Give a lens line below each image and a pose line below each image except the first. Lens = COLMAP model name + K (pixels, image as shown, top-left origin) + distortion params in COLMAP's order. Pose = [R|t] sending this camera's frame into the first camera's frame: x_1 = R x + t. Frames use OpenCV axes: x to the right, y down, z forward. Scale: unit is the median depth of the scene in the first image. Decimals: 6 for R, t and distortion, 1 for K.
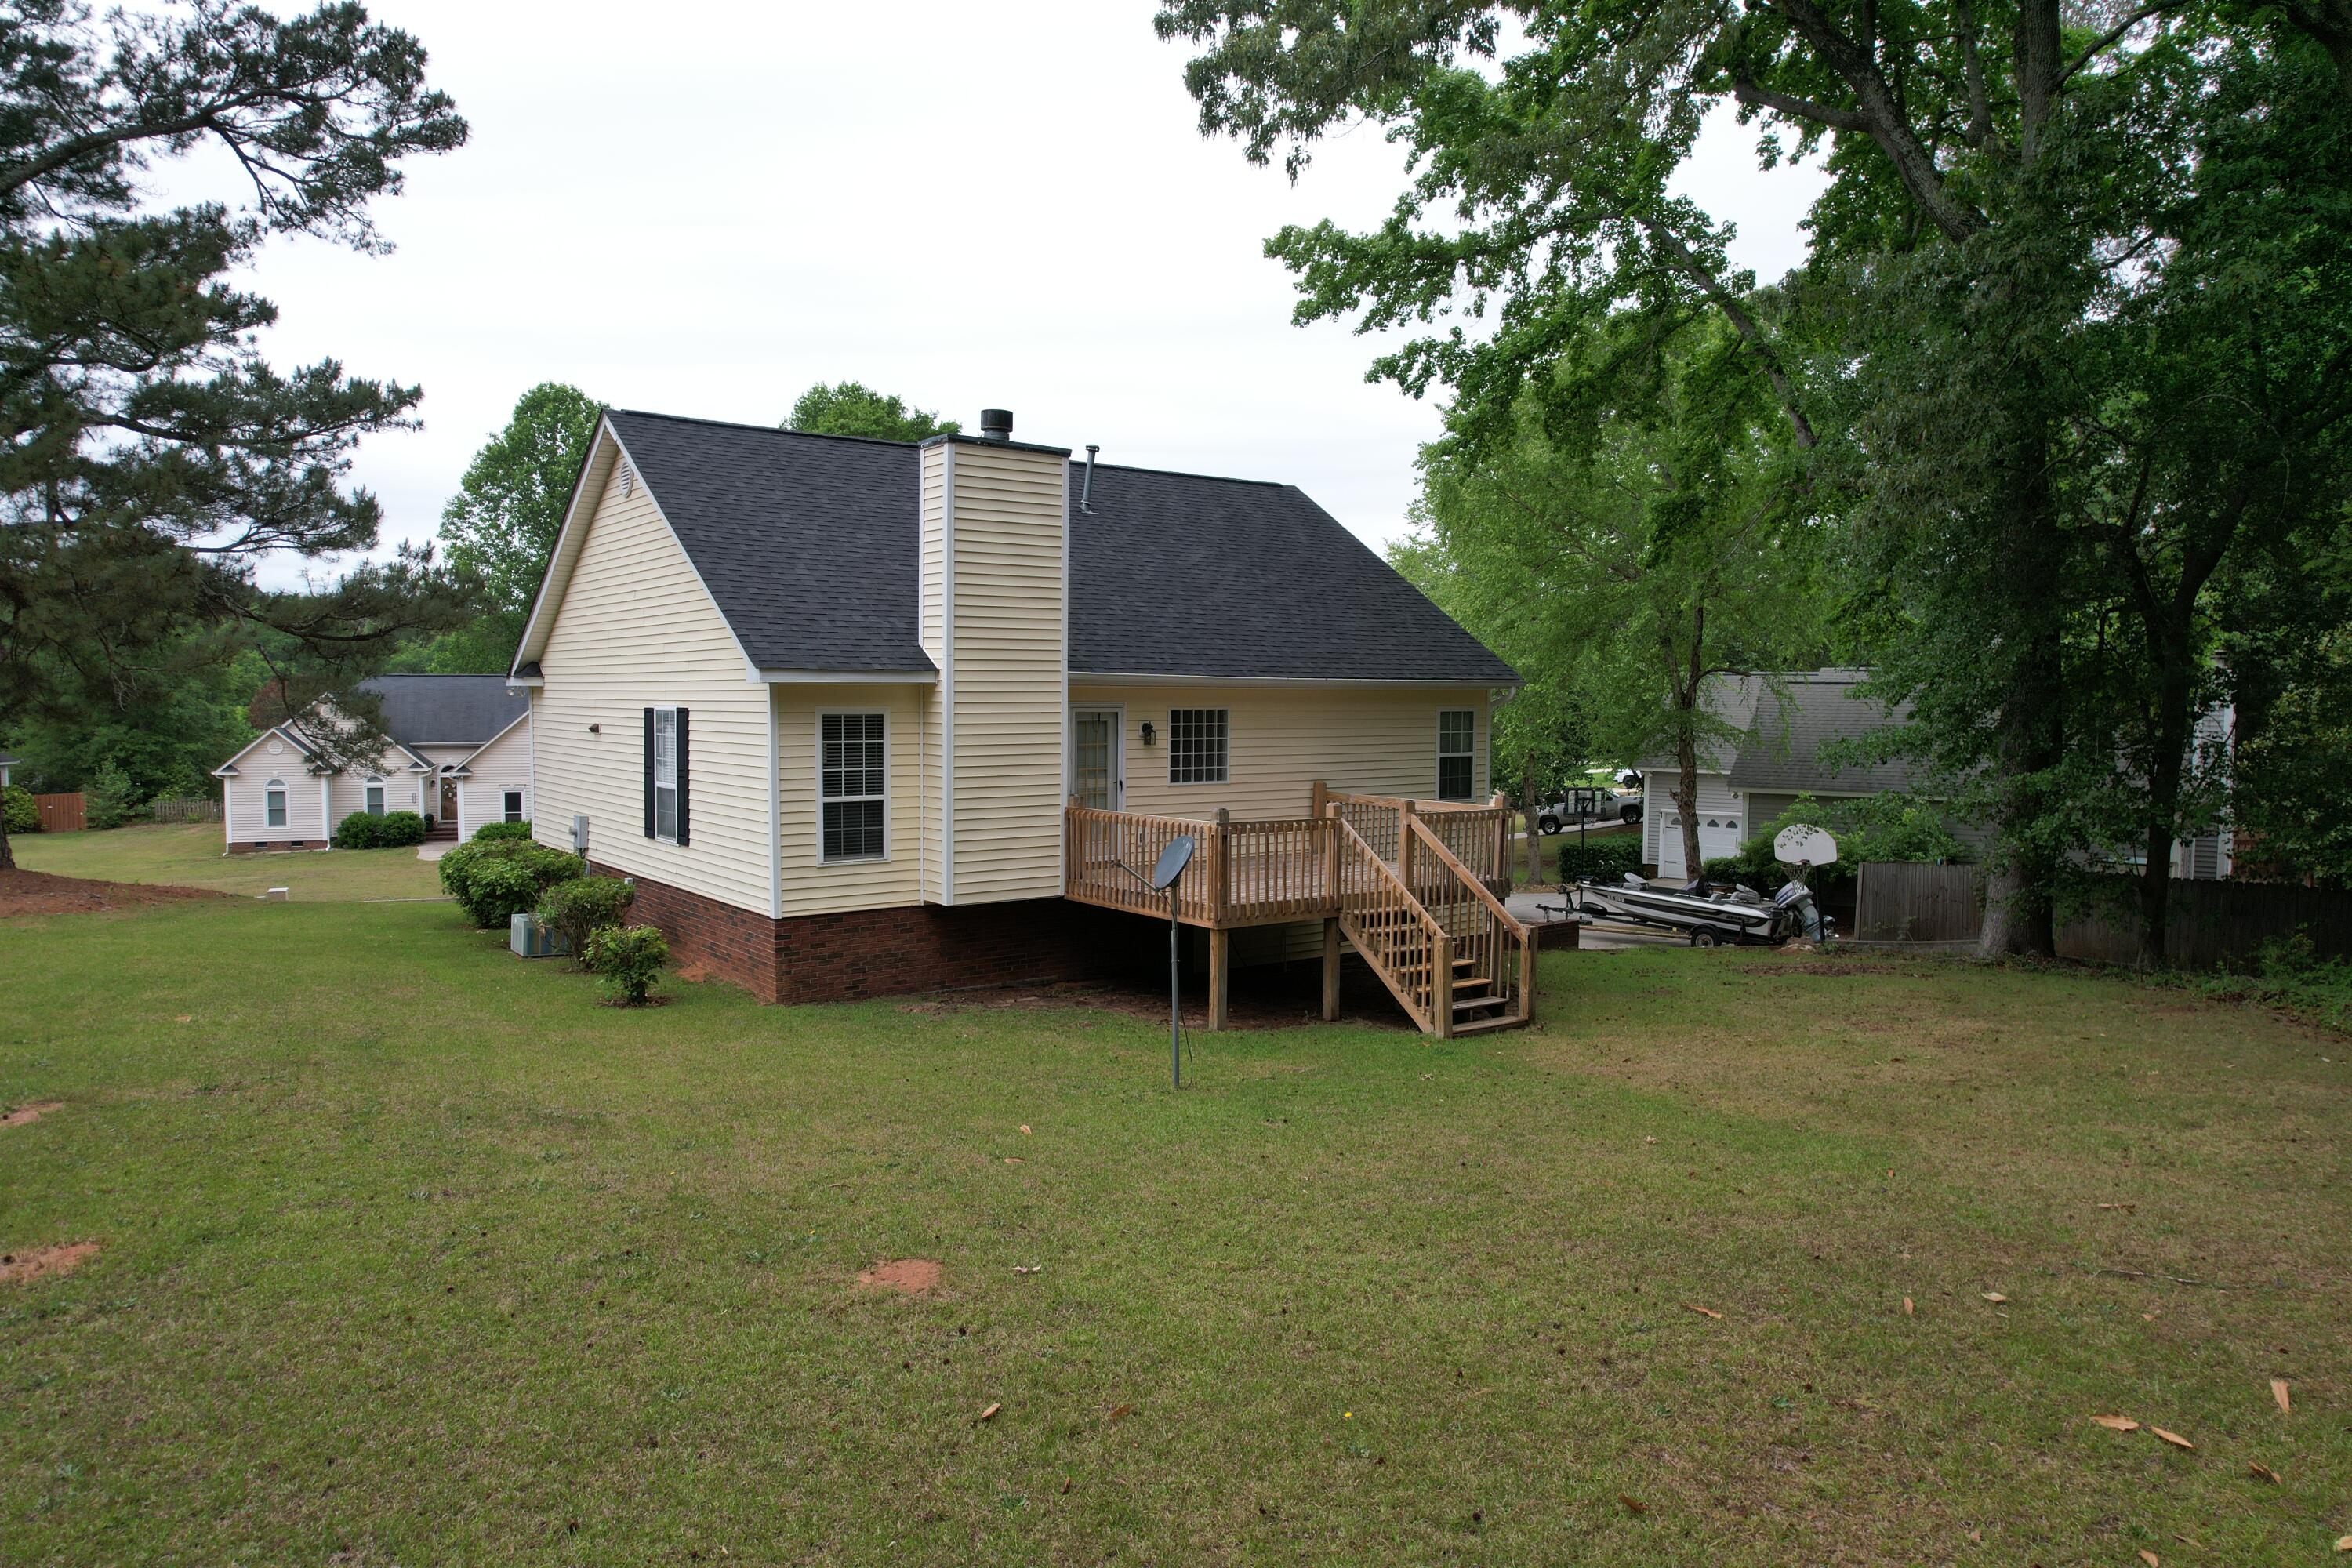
lens RADIAL K [[1508.4, 0, 1177.6], [0, 1508.4, 788.1], [0, 0, 1]] dist [-0.079728, 0.064813]
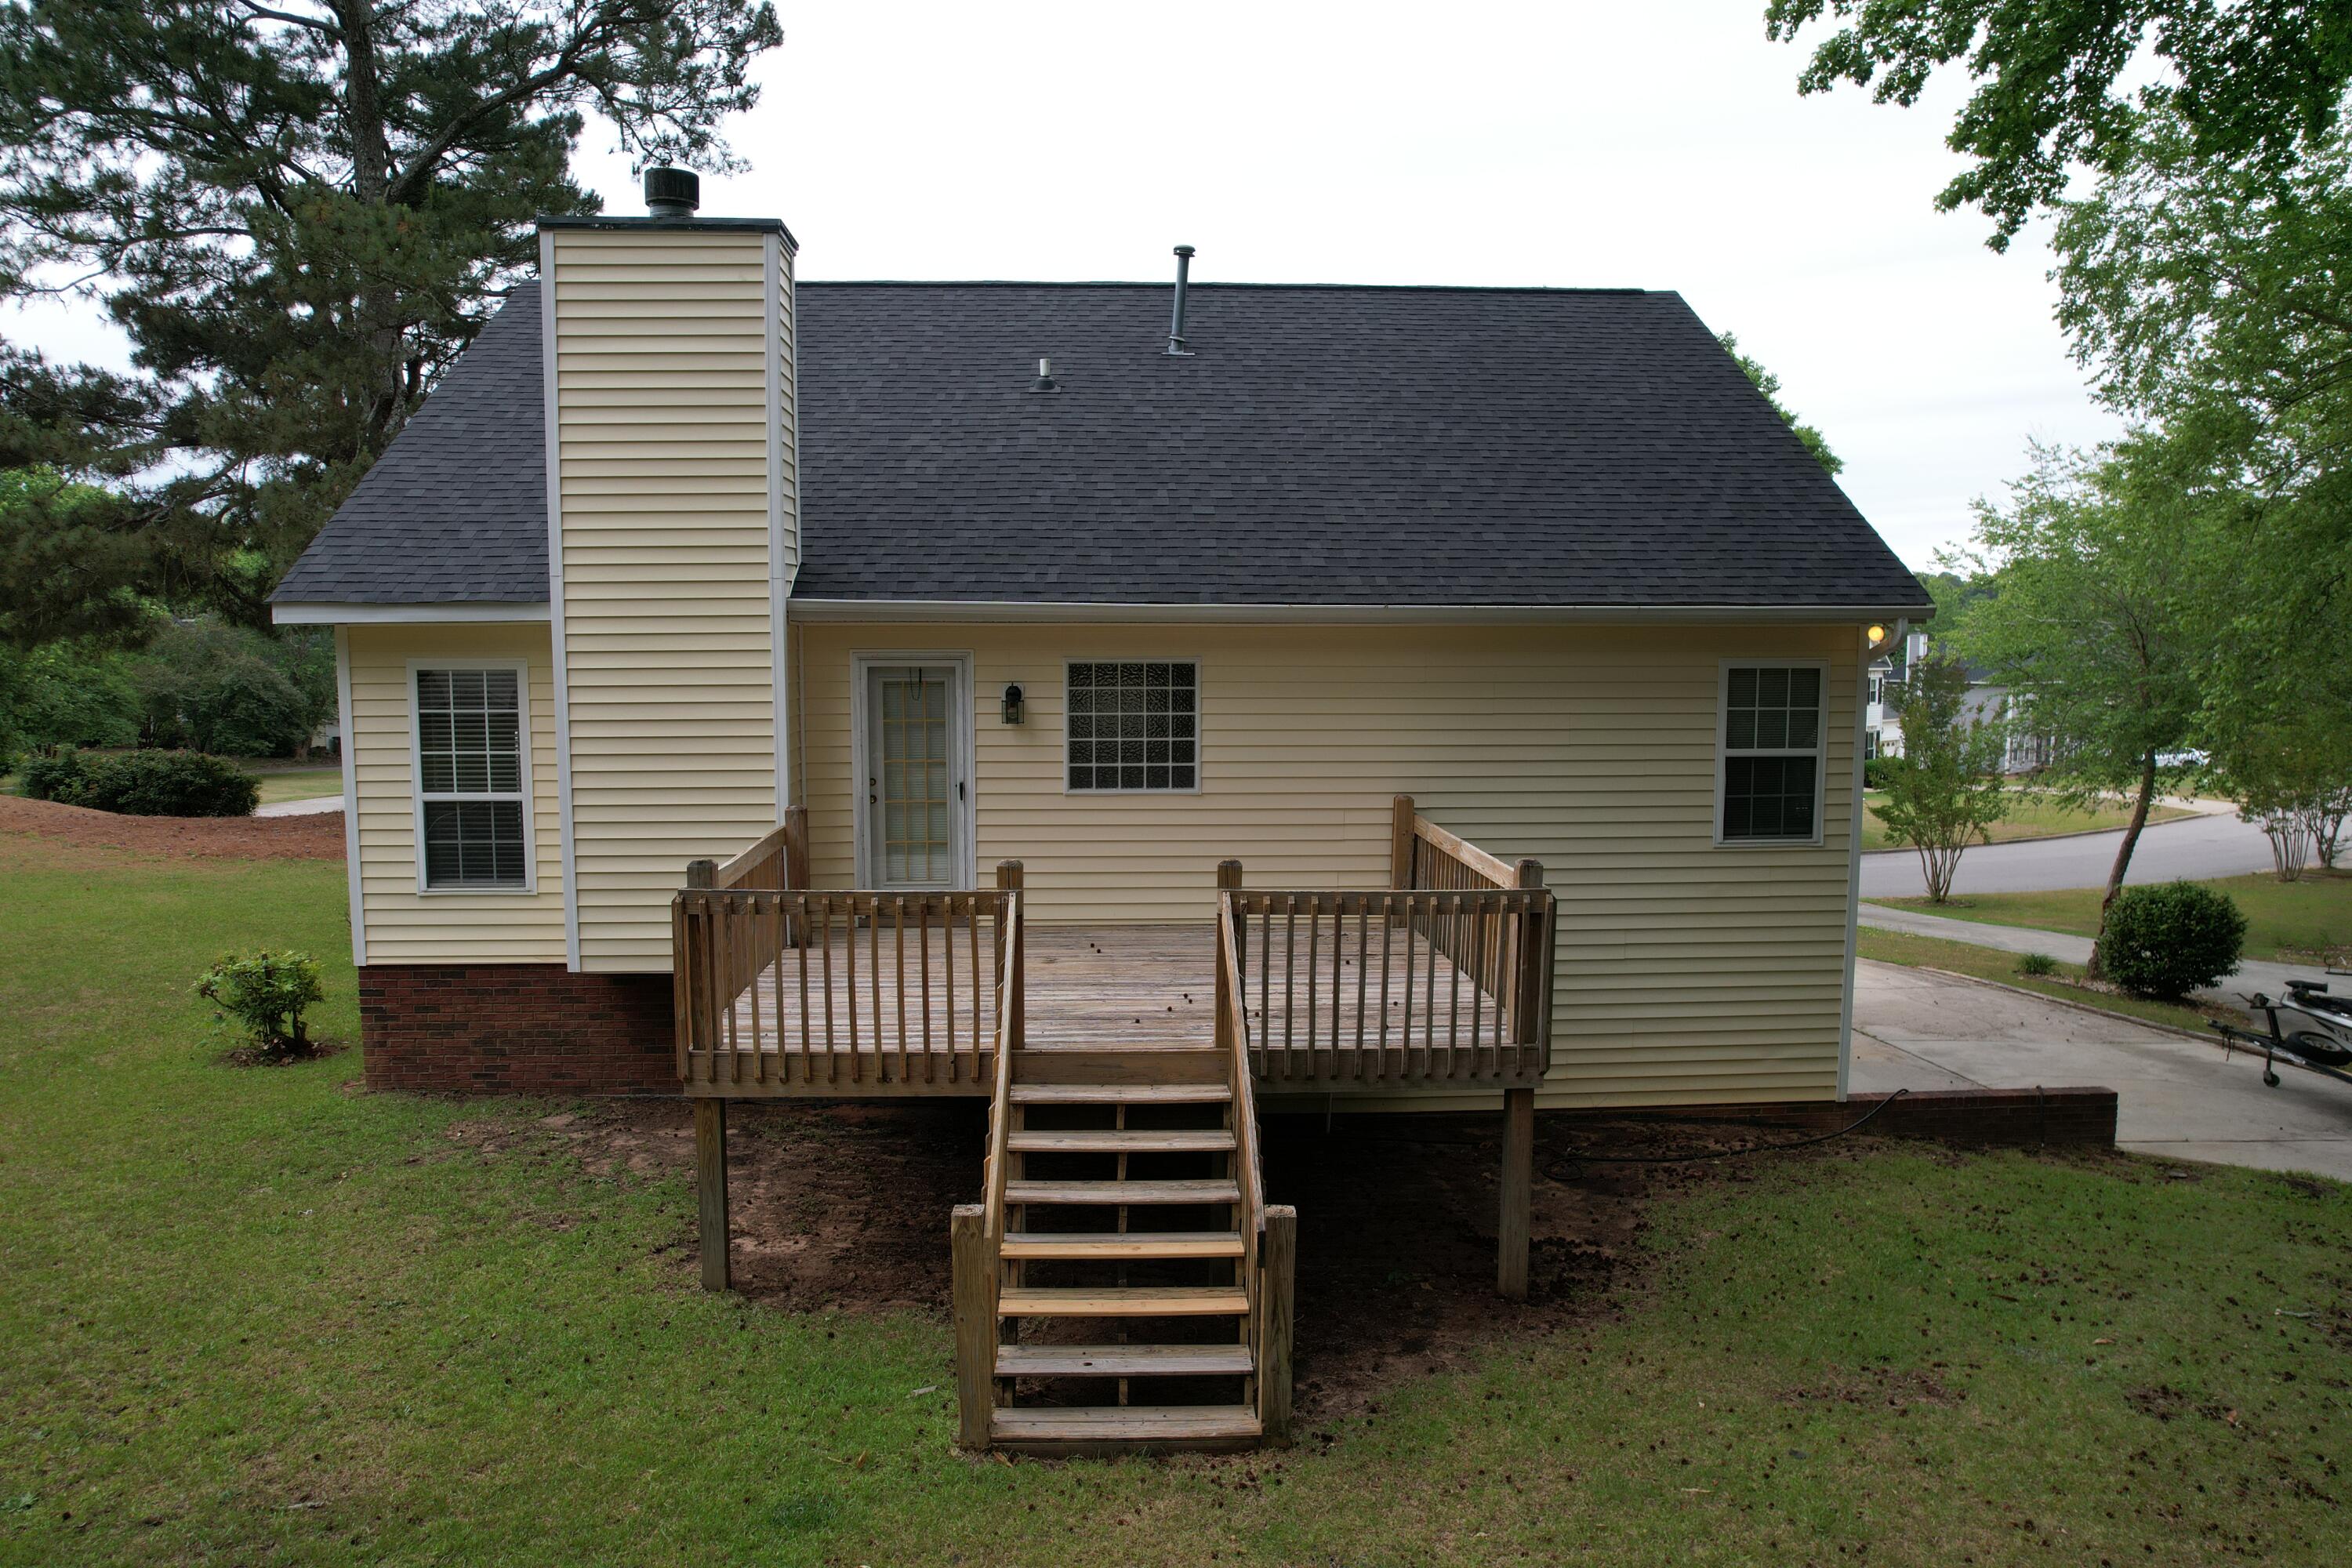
lens RADIAL K [[1508.4, 0, 1177.6], [0, 1508.4, 788.1], [0, 0, 1]] dist [-0.079728, 0.064813]
pose [[0.822504, 0.046359, -0.566866, 0.360386], [-0.030912, 0.998843, 0.036834, -0.026711], [0.567918, -0.012773, 0.822986, 0.550238]]
